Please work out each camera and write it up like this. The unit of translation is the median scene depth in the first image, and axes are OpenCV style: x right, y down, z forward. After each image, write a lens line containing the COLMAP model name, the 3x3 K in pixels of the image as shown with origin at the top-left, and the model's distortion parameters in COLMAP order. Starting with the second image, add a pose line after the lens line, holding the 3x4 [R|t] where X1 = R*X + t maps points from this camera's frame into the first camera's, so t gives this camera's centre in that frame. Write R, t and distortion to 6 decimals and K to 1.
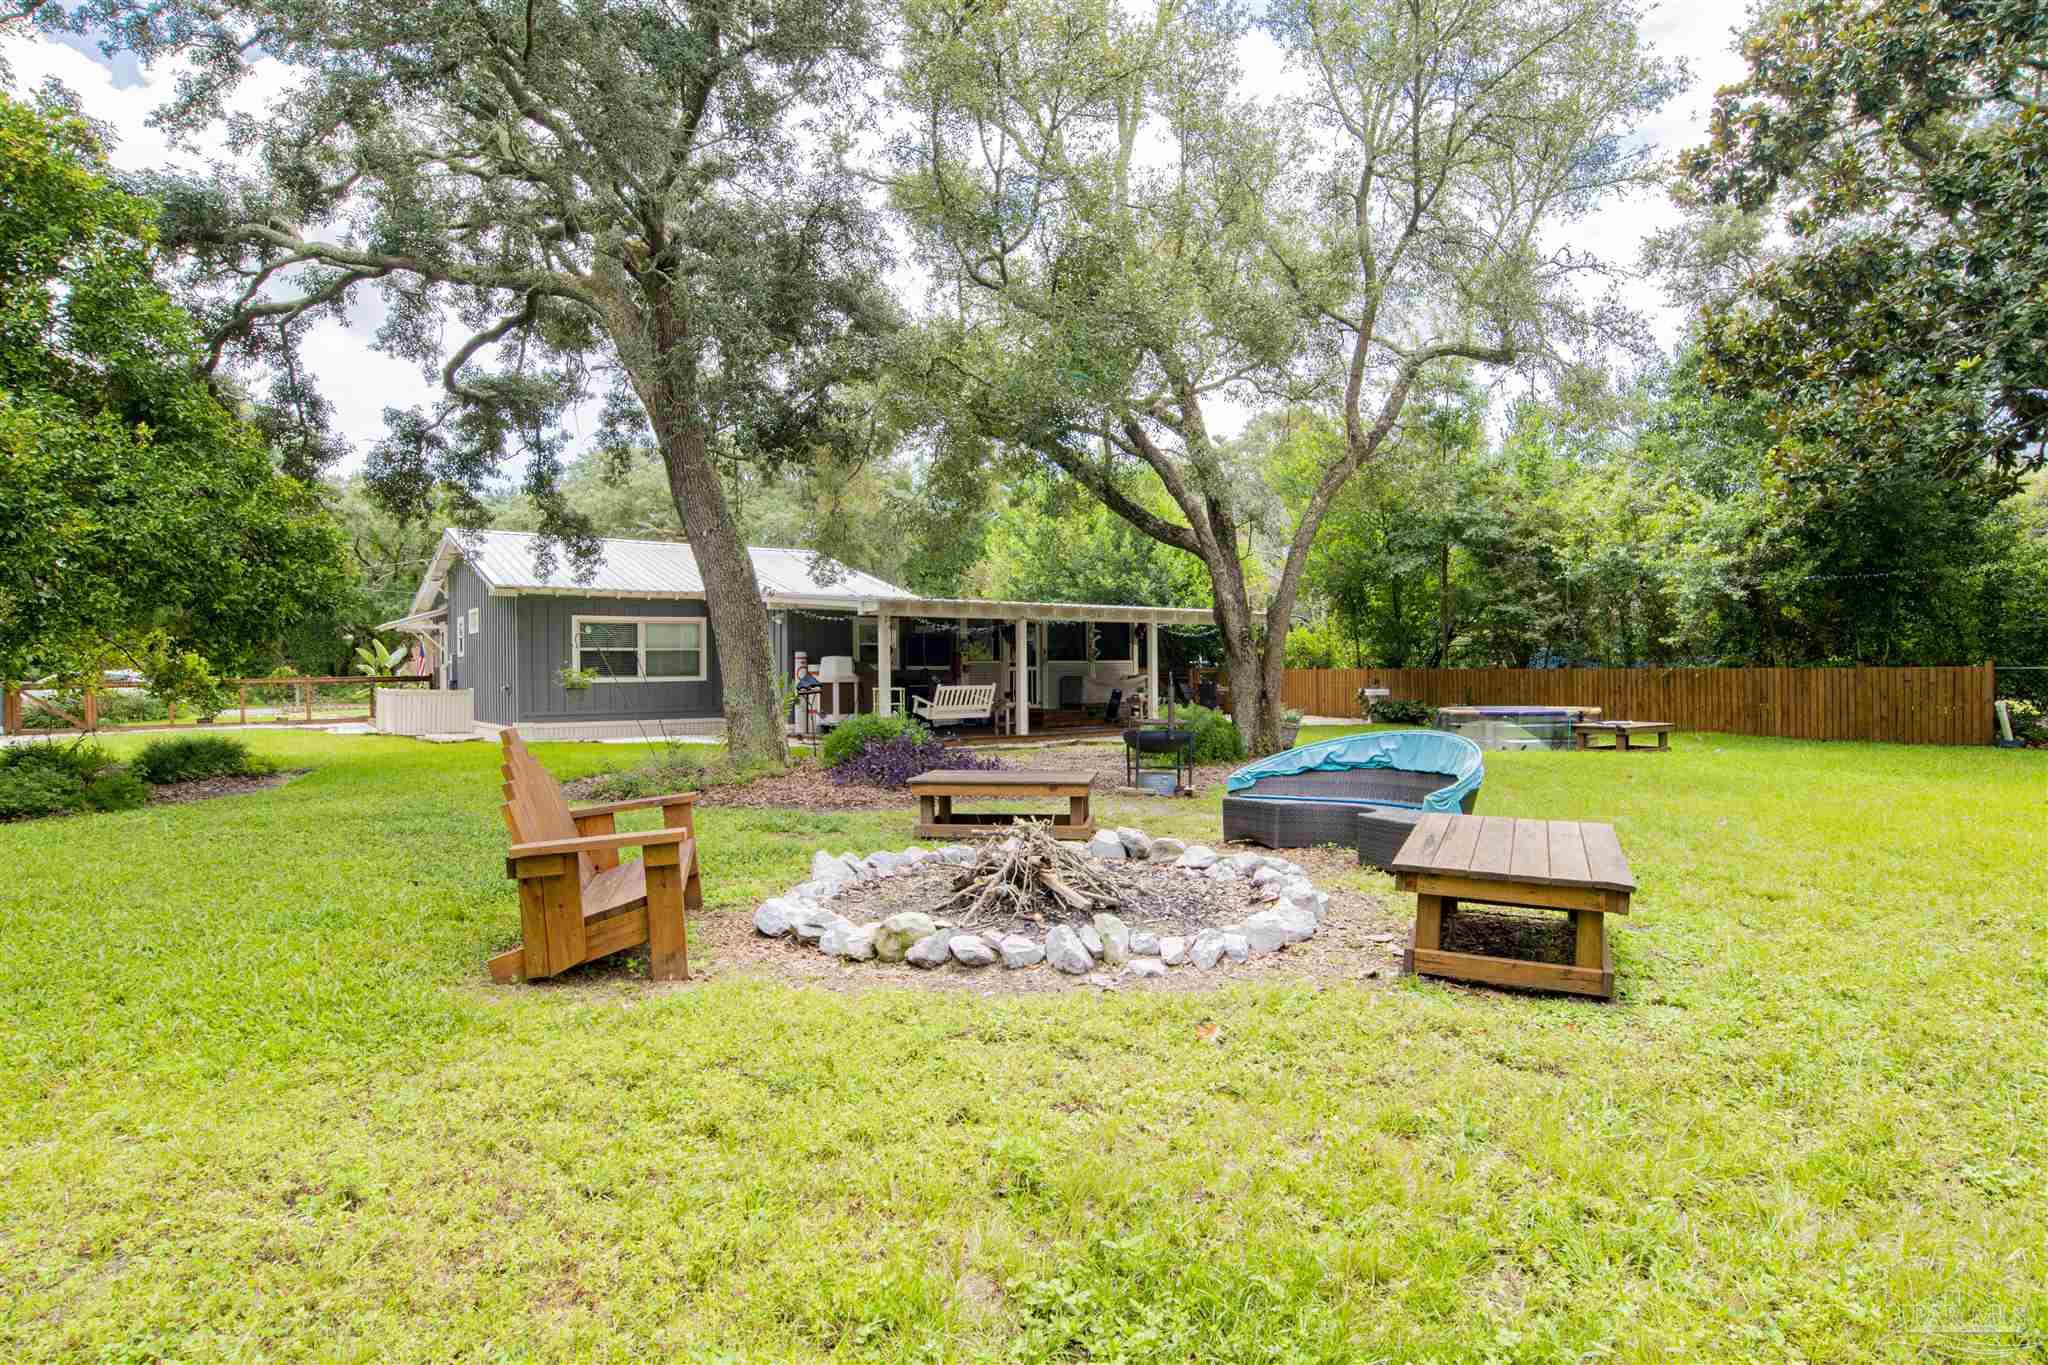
lens RADIAL K [[1054.5, 0, 1023.4], [0, 1054.5, 684.5], [0, 0, 1]] dist [-0.024206, 0.000340]
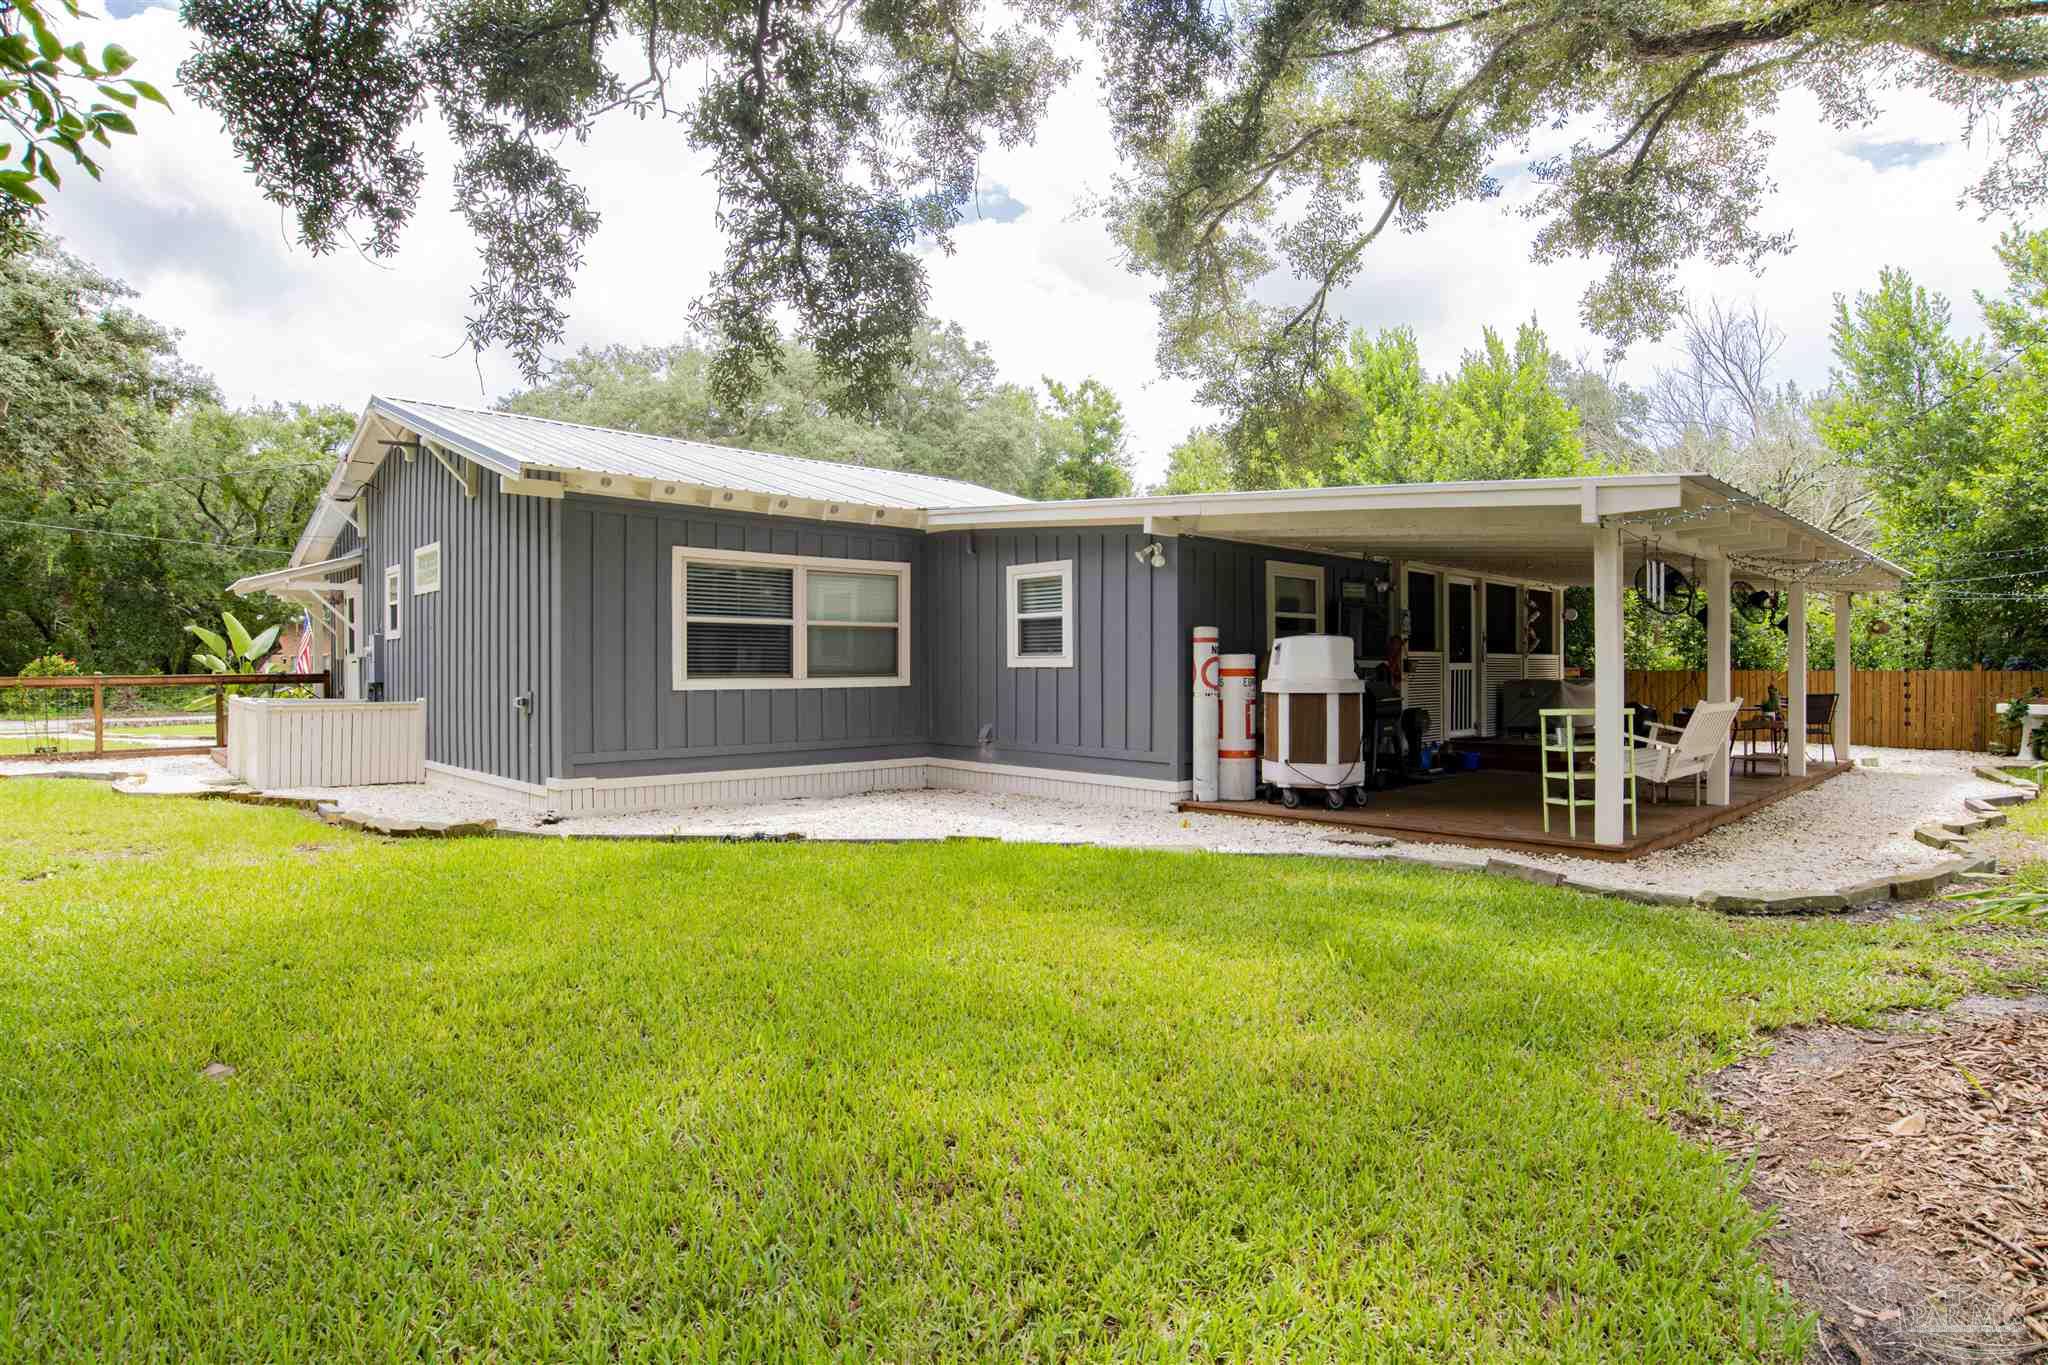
lens RADIAL K [[1054.5, 0, 1025.9], [0, 1054.5, 677.9], [0, 0, 1]] dist [-0.024206, 0.000340]
pose [[0.995038, 0.003989, 0.099414, -0.260820], [-0.003324, 0.999971, -0.006854, -0.003799], [-0.099439, 0.006490, 0.995023, 0.422535]]
